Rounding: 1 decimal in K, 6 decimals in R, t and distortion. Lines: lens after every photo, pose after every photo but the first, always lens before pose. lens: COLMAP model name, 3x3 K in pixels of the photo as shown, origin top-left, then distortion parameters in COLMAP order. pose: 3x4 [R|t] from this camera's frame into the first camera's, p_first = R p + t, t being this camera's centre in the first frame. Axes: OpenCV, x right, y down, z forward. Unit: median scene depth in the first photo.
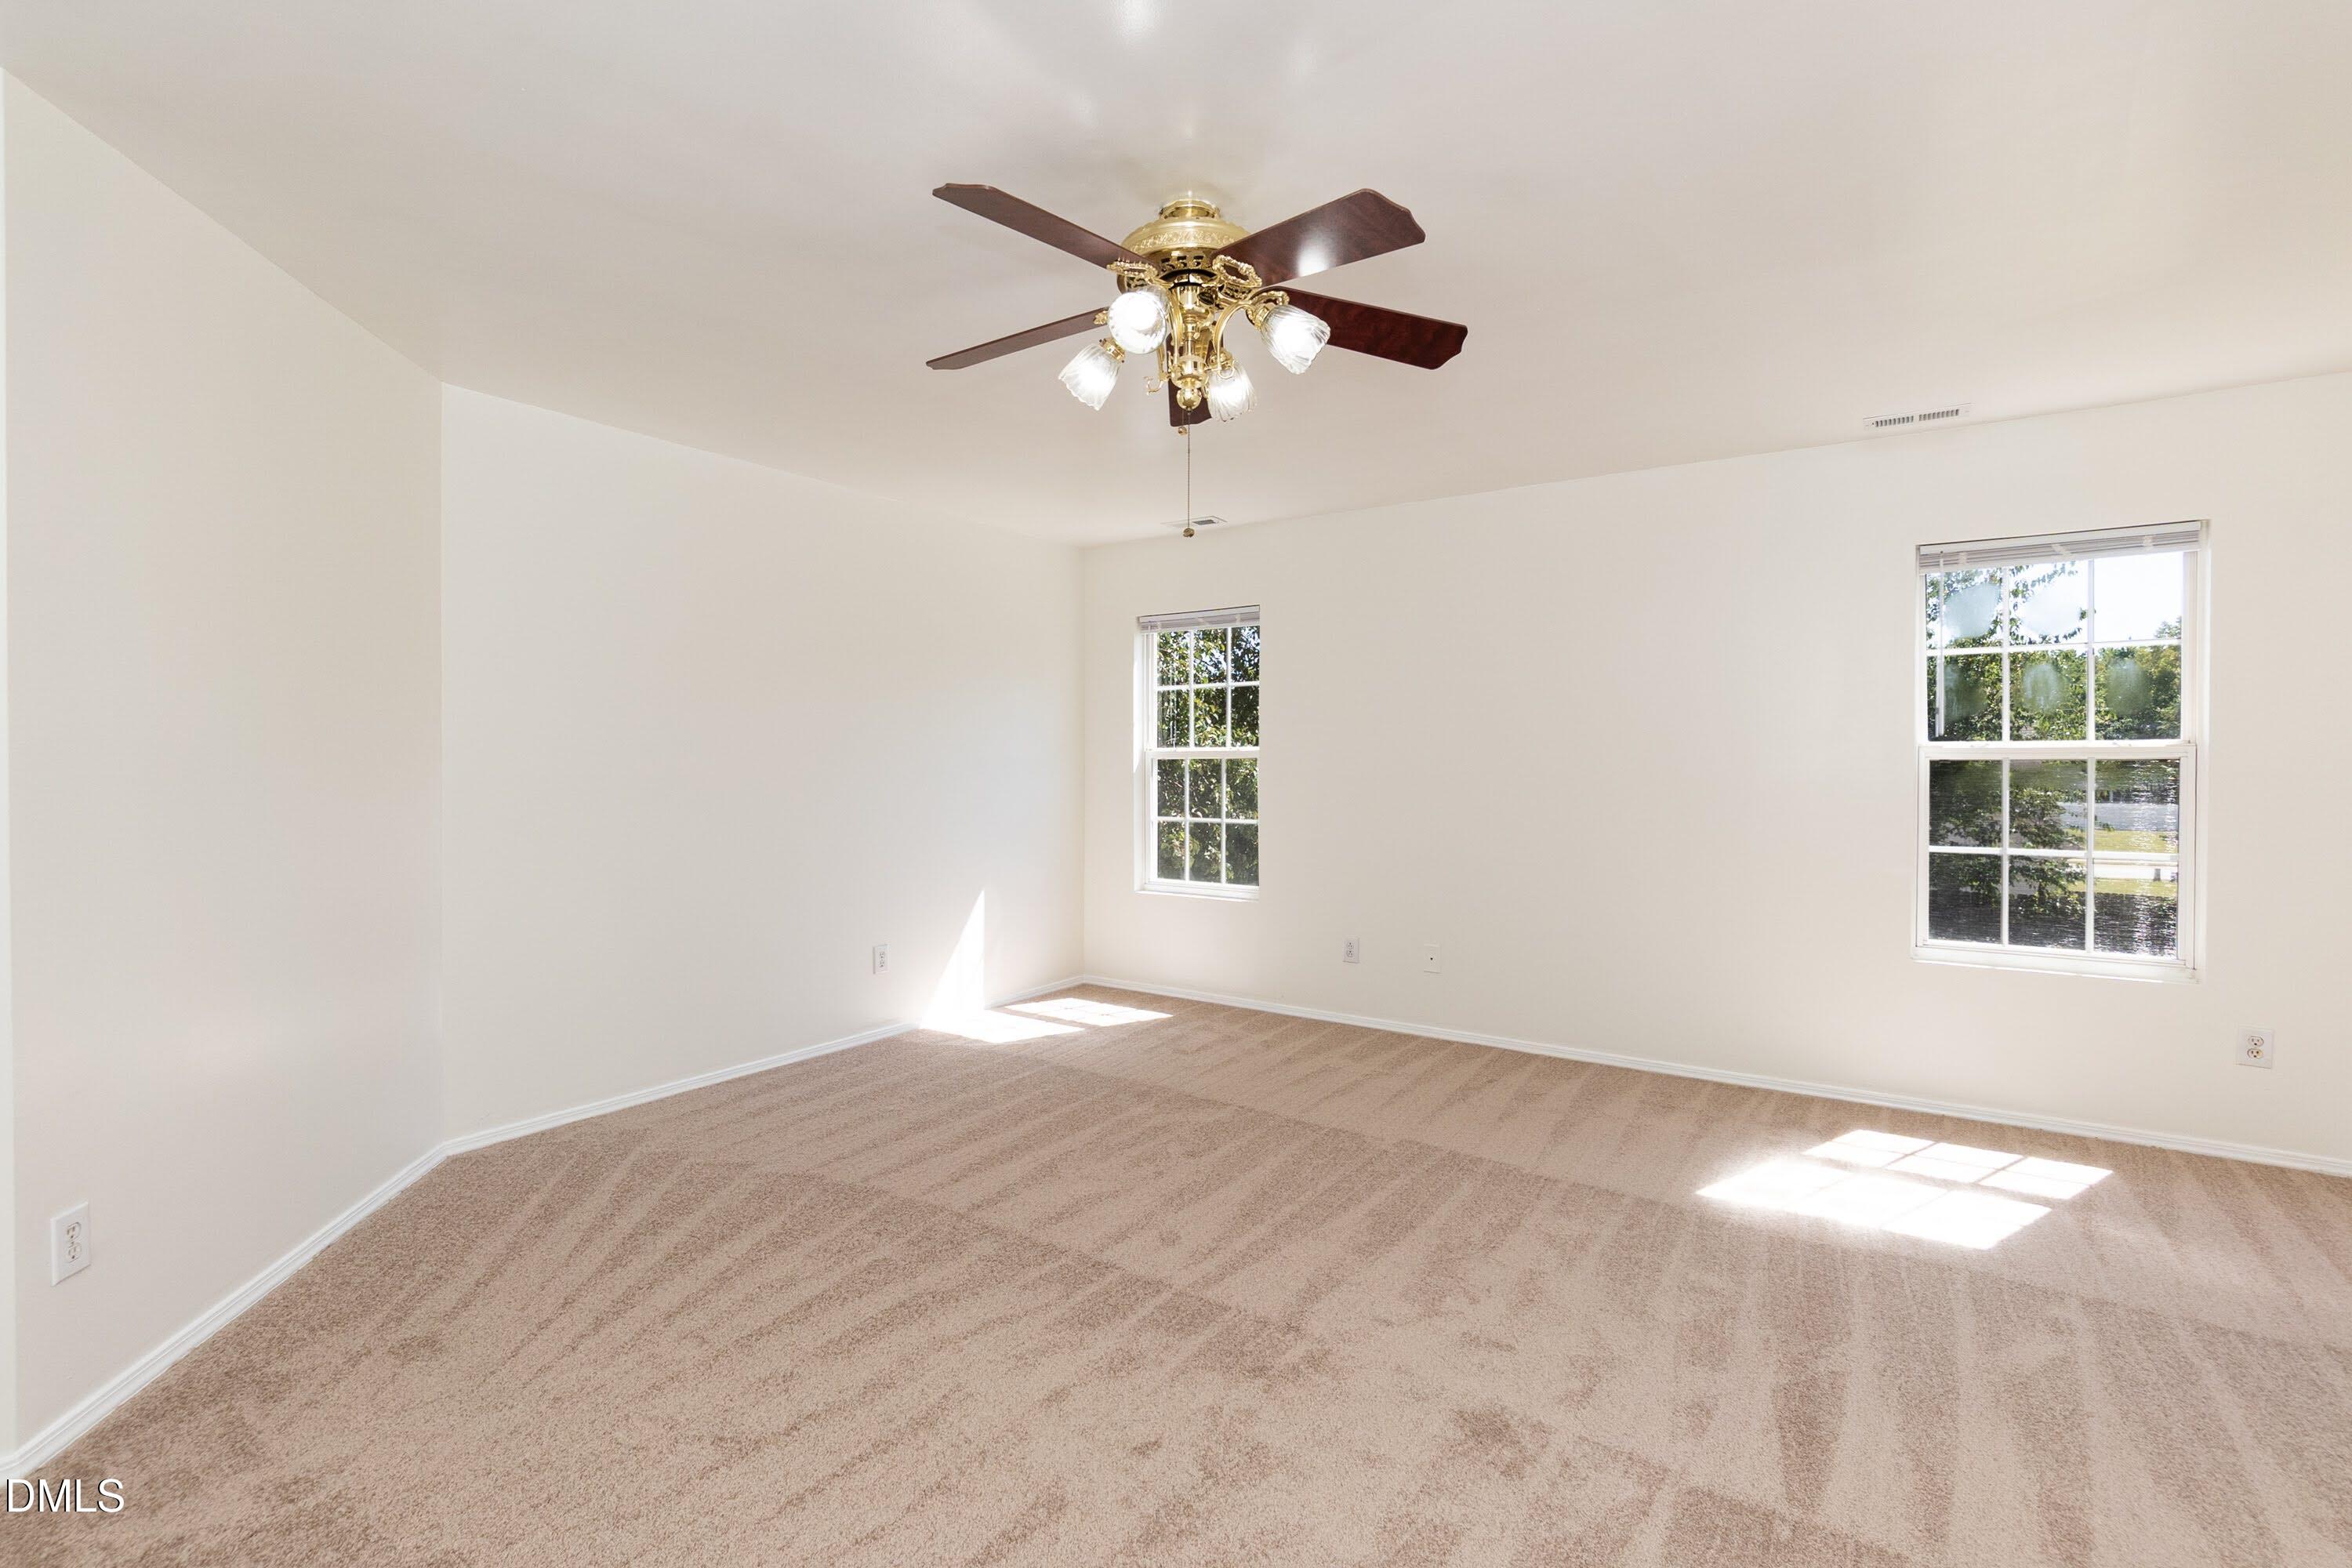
lens RADIAL K [[915.0, 0, 1116.5], [0, 915.0, 758.7], [0, 0, 1]] dist [-0.016989, 0.003495]
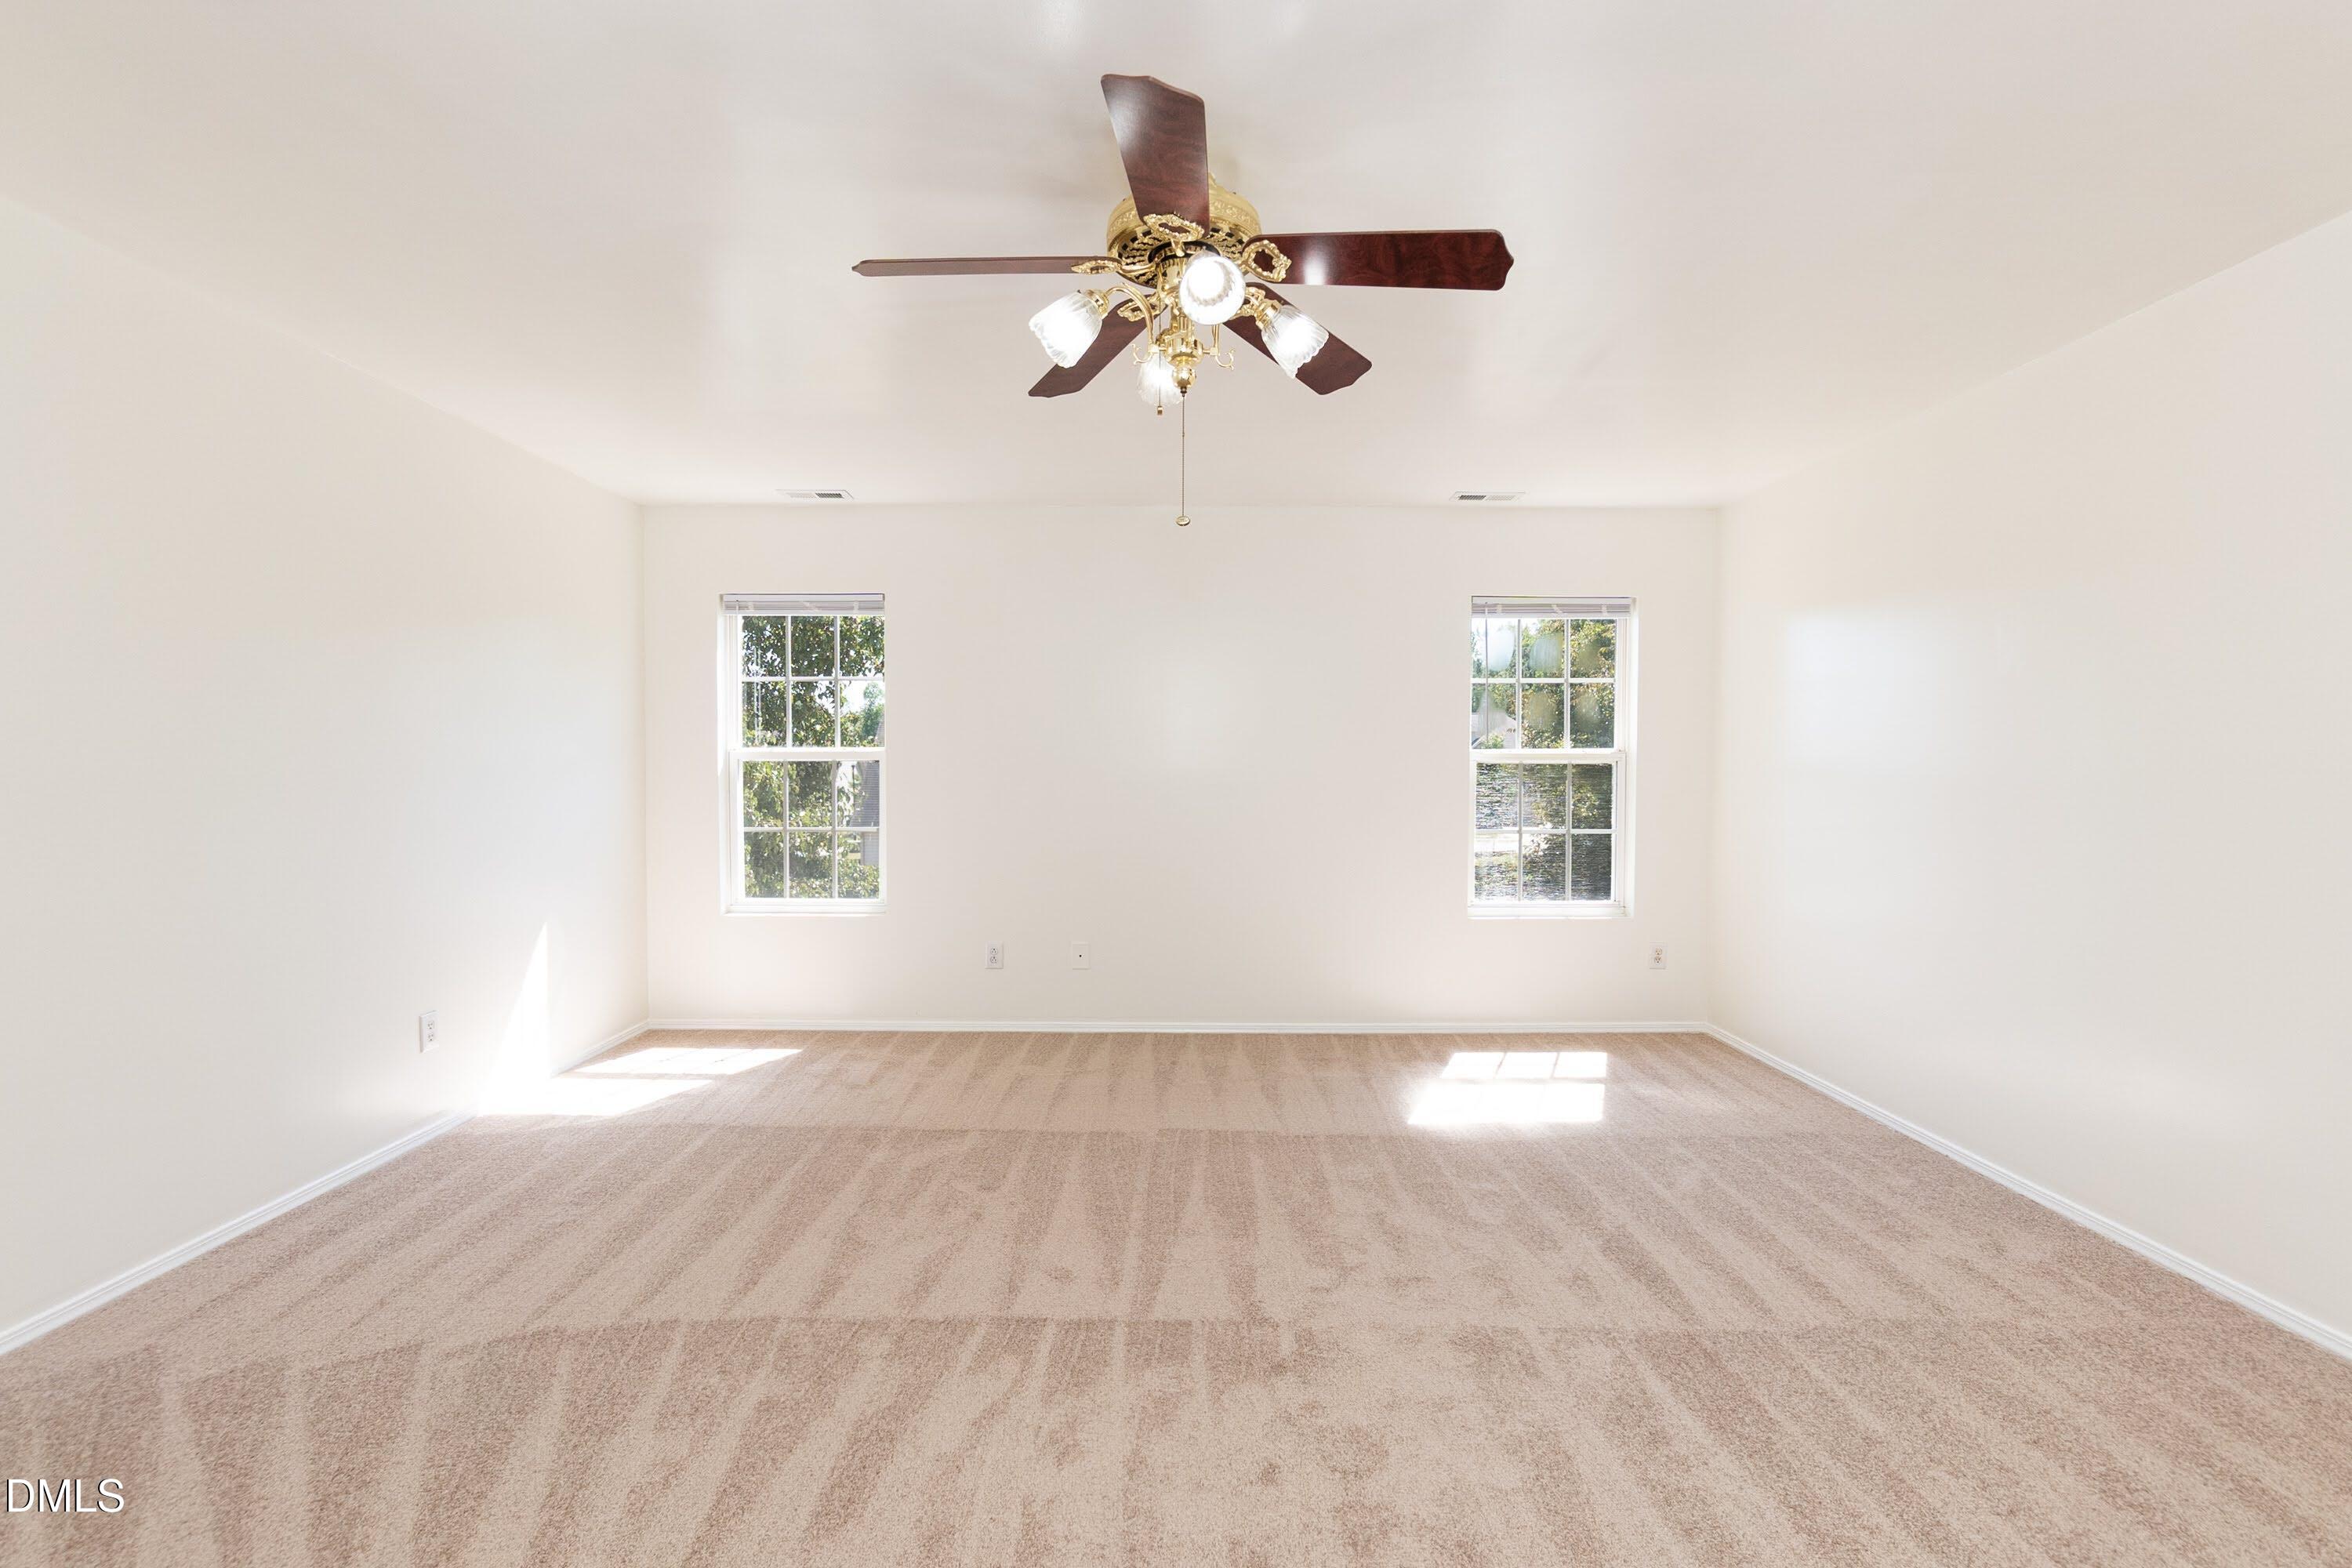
lens RADIAL K [[943.6, 0, 1177.2], [0, 943.6, 778.7], [0, 0, 1]] dist [-0.018114, 0.003702]
pose [[0.853258, -0.005242, 0.521463, -0.271866], [-0.004970, 0.999822, 0.018182, 0.001055], [-0.521466, -0.018105, 0.853080, 0.103746]]
